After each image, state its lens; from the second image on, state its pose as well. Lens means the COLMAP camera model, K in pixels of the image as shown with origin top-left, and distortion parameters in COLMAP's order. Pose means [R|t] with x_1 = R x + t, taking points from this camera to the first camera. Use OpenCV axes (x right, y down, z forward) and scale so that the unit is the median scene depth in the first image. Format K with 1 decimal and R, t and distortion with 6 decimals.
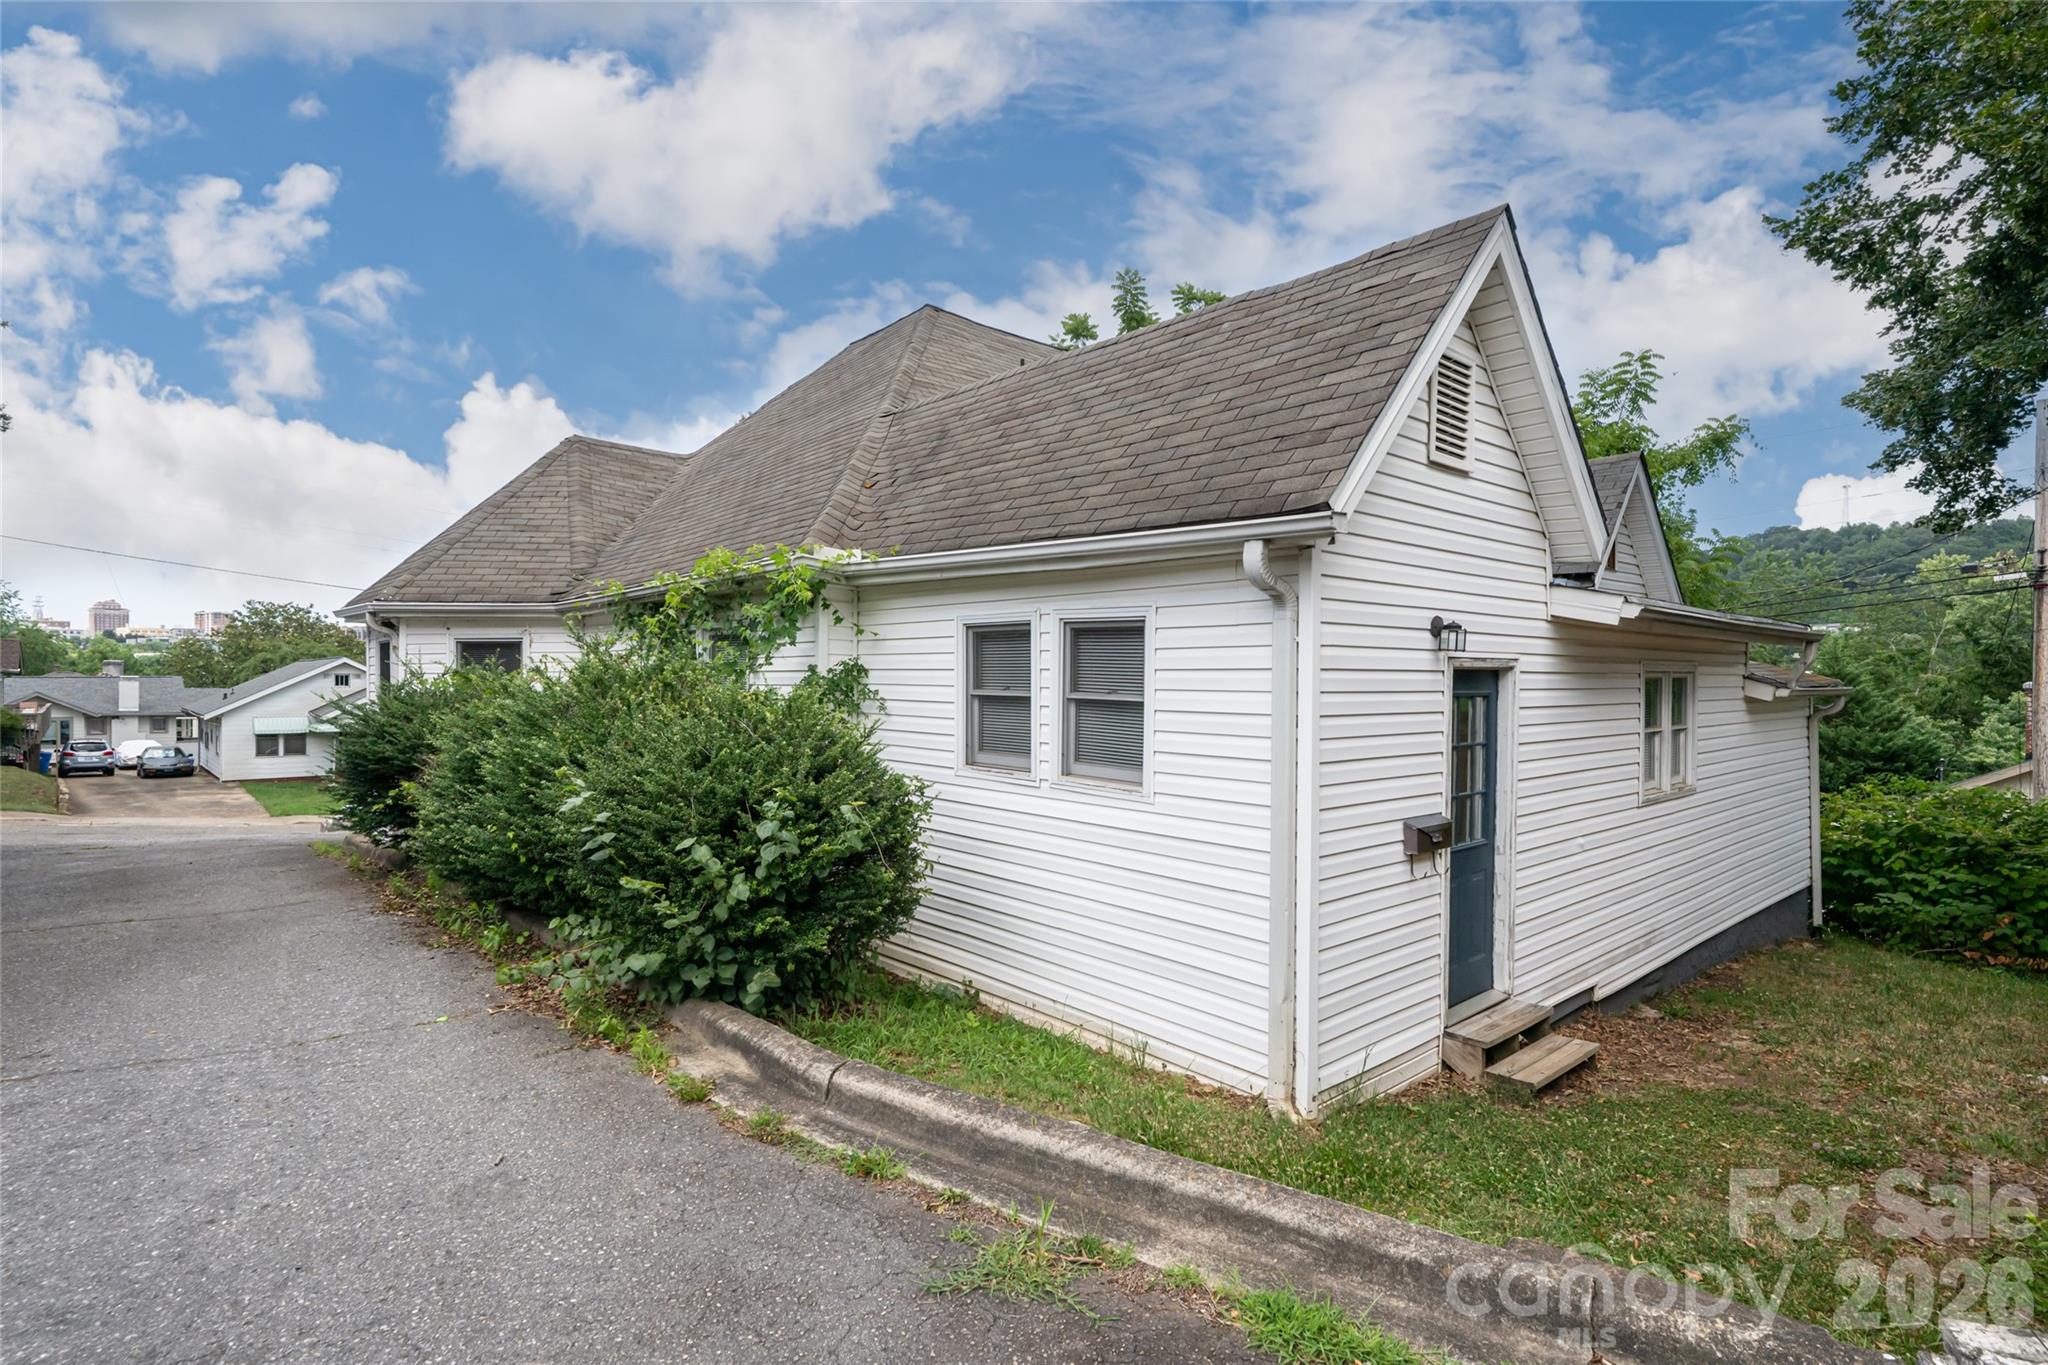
lens RADIAL K [[999.0, 0, 1008.7], [0, 999.0, 691.4], [0, 0, 1]] dist [0.000989, -0.000678]
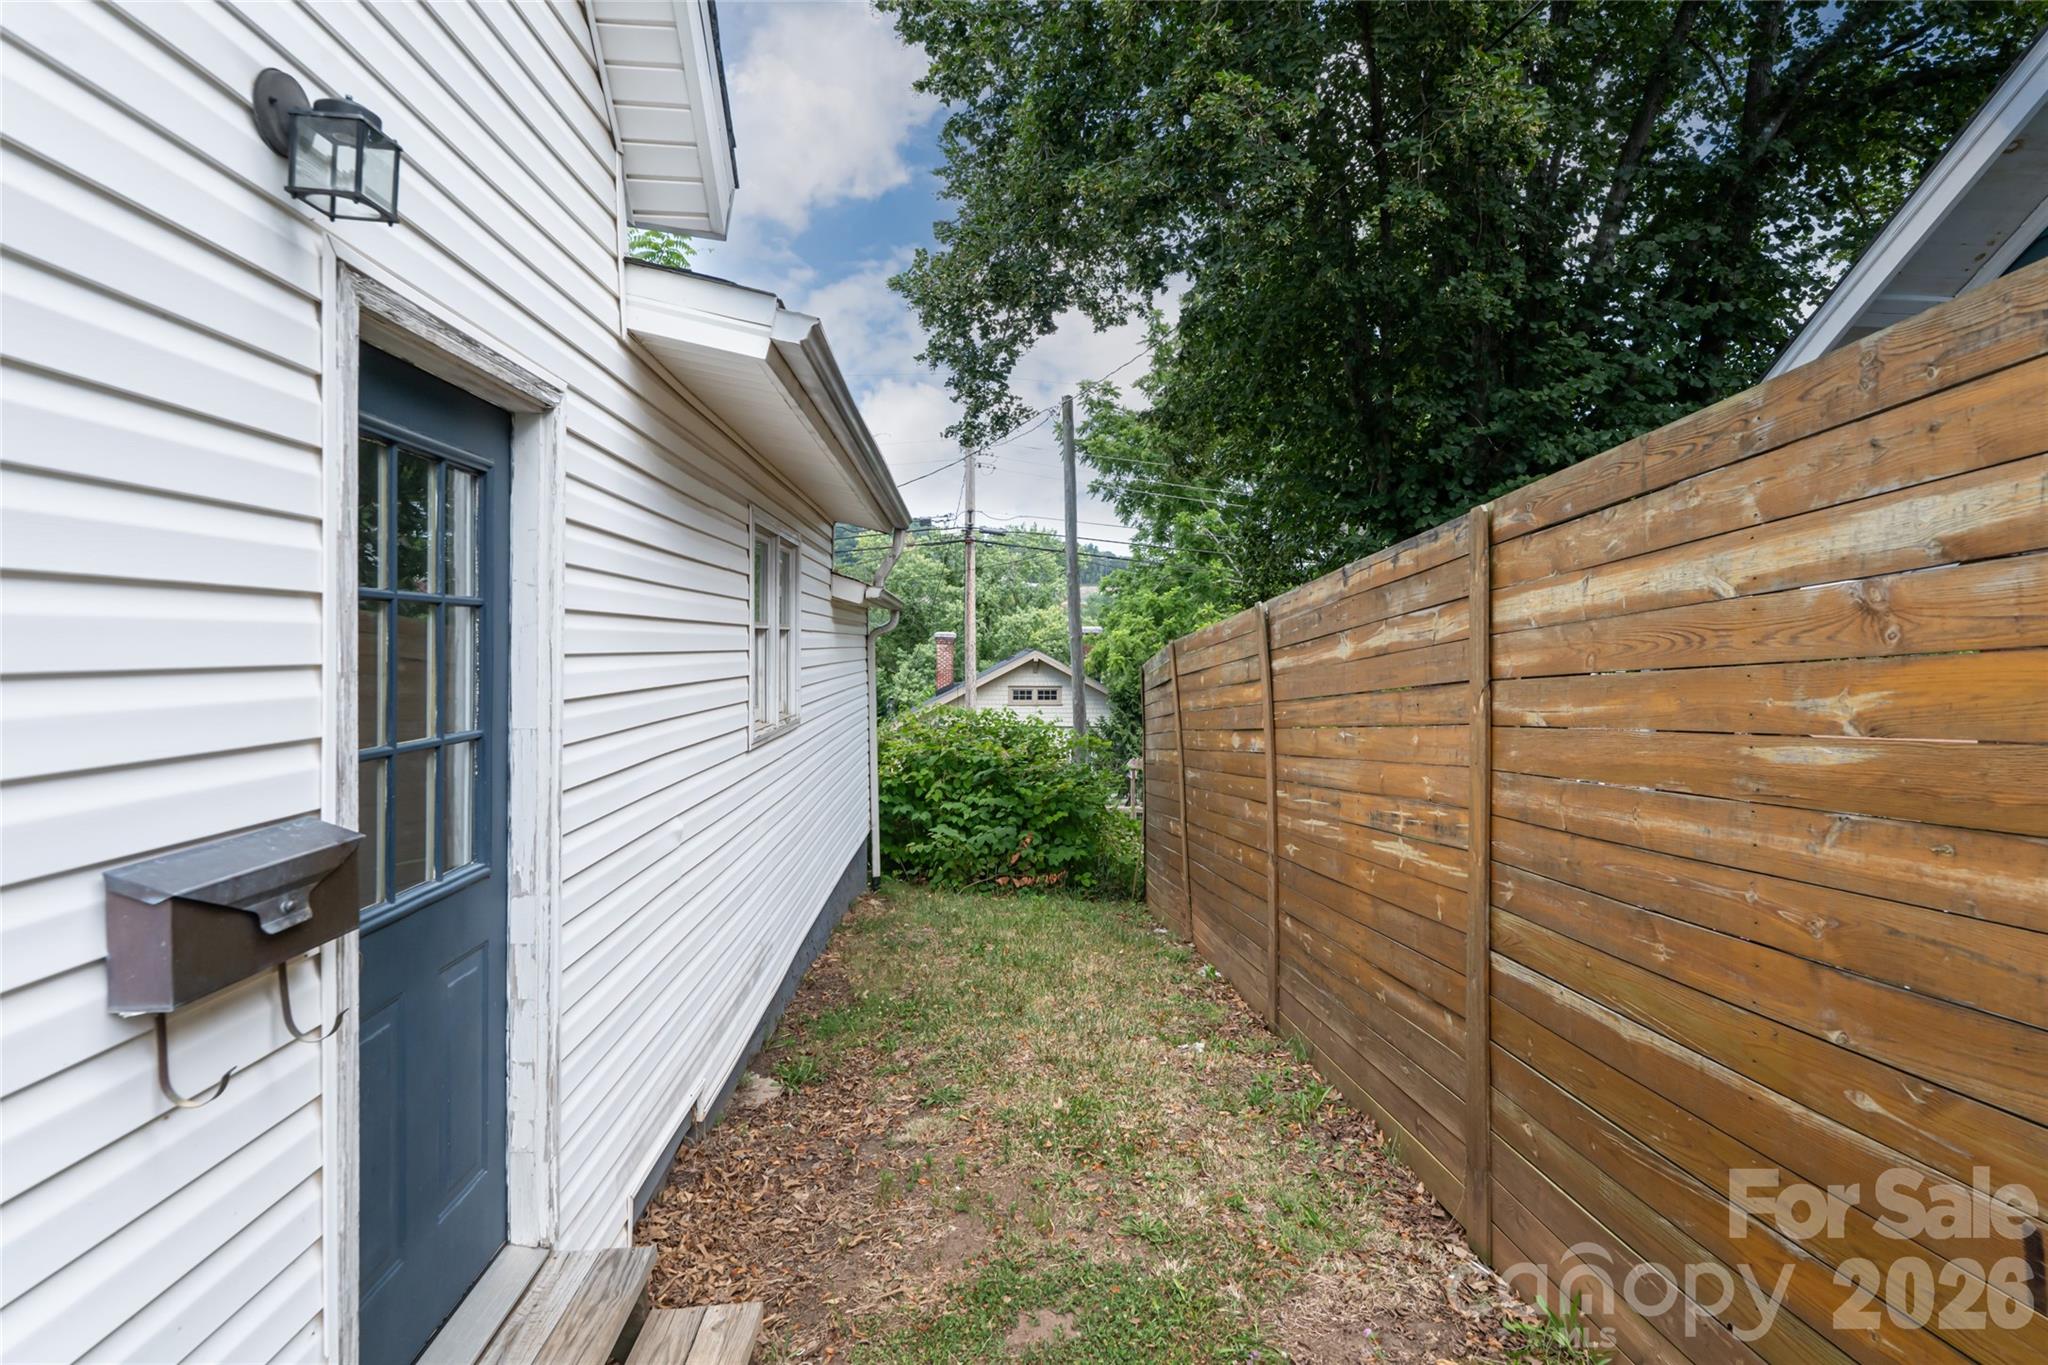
lens RADIAL K [[999.0, 0, 1008.6], [0, 999.0, 670.7], [0, 0, 1]] dist [0.000989, -0.000678]
pose [[0.600395, -0.013476, 0.799590, 0.212978], [0.005531, 0.999904, 0.012699, 0.052275], [-0.799685, -0.003201, 0.600412, 0.443280]]
